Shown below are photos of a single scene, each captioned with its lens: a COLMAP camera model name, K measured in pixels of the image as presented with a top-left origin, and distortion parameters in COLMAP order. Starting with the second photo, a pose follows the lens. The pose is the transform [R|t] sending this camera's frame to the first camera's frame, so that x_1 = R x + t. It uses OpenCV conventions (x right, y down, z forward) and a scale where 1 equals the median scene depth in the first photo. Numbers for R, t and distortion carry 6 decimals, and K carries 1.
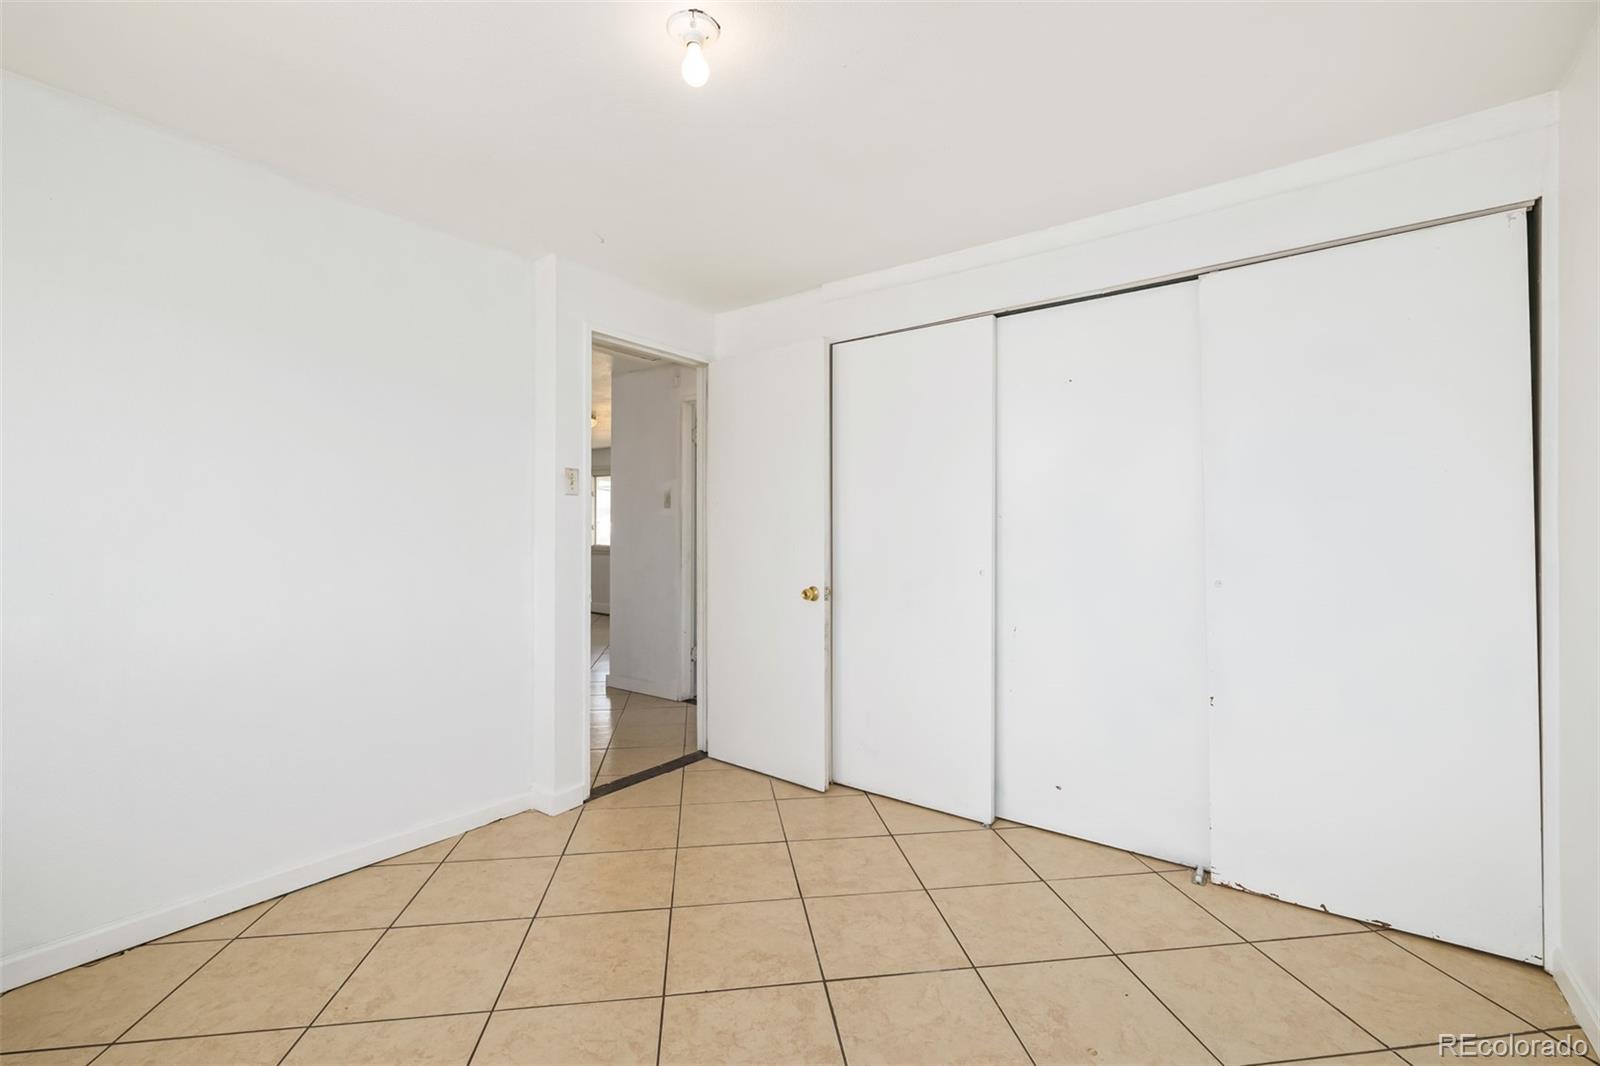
lens RADIAL K [[675.3, 0, 799.9], [0, 675.3, 525.9], [0, 0, 1]] dist [0.000824, -0.000338]
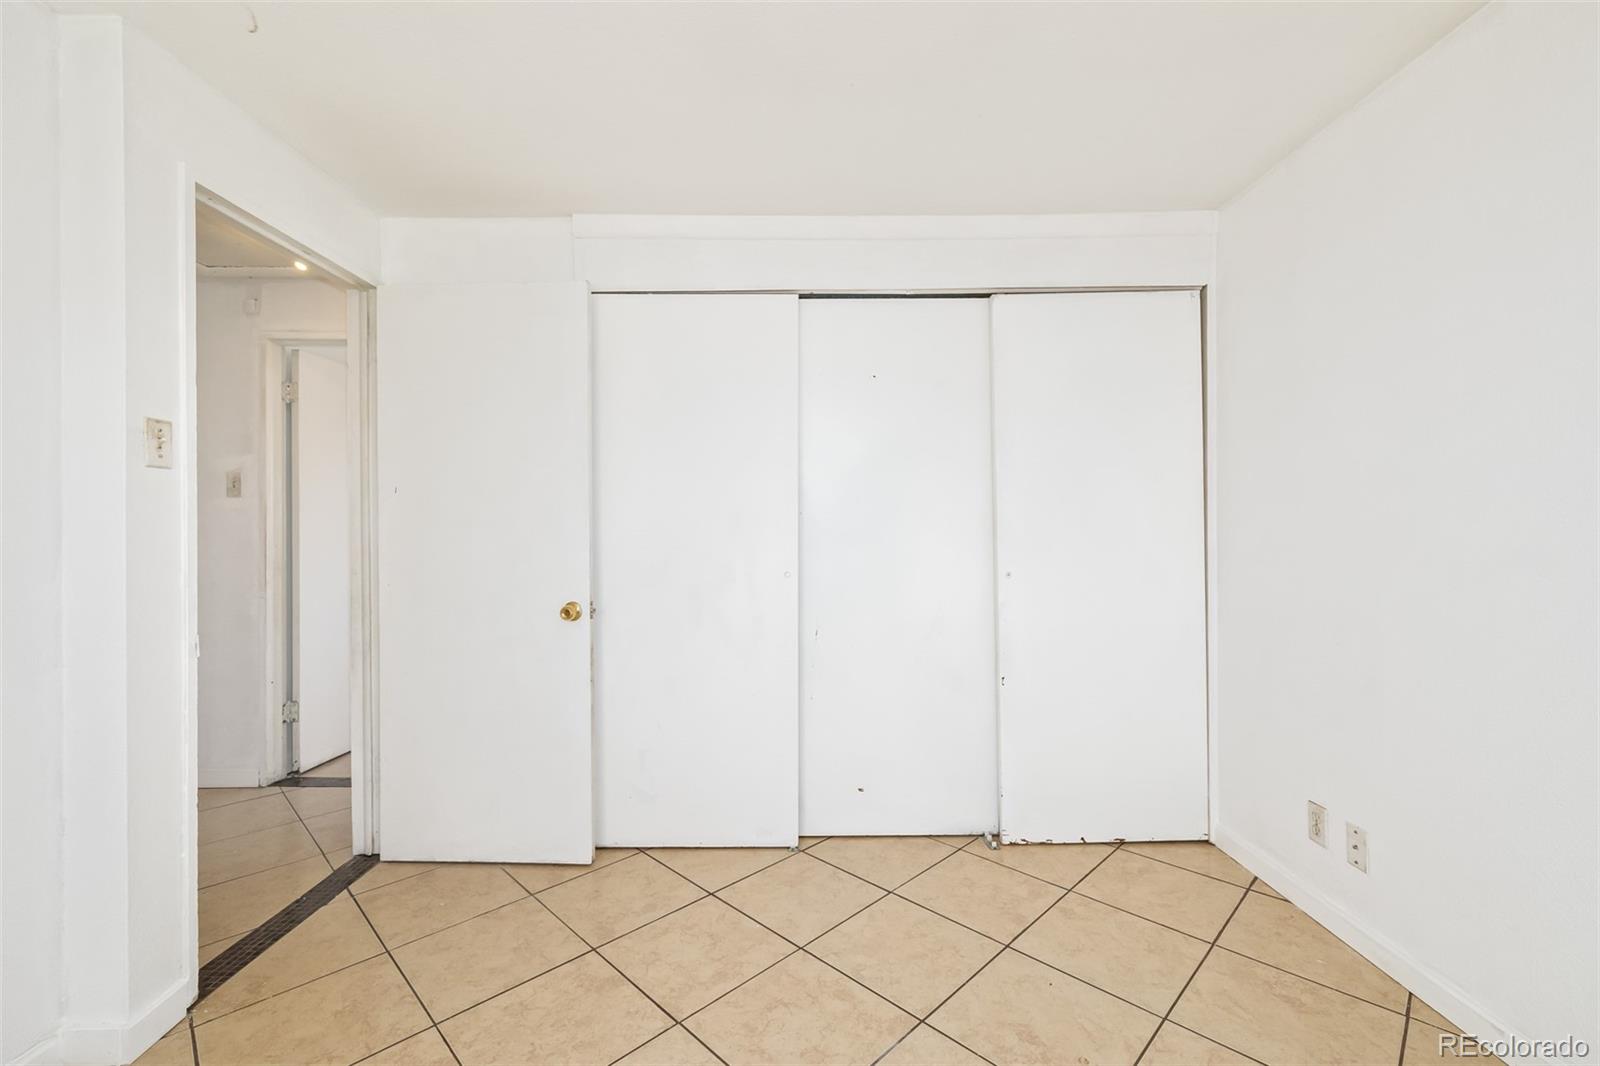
lens RADIAL K [[675.3, 0, 799.9], [0, 675.3, 525.9], [0, 0, 1]] dist [0.000824, -0.000338]
pose [[0.801361, -0.002576, 0.598176, -0.250340], [0.001496, 0.999996, 0.002303, 0.001580], [-0.598179, -0.000951, 0.801362, 0.243353]]
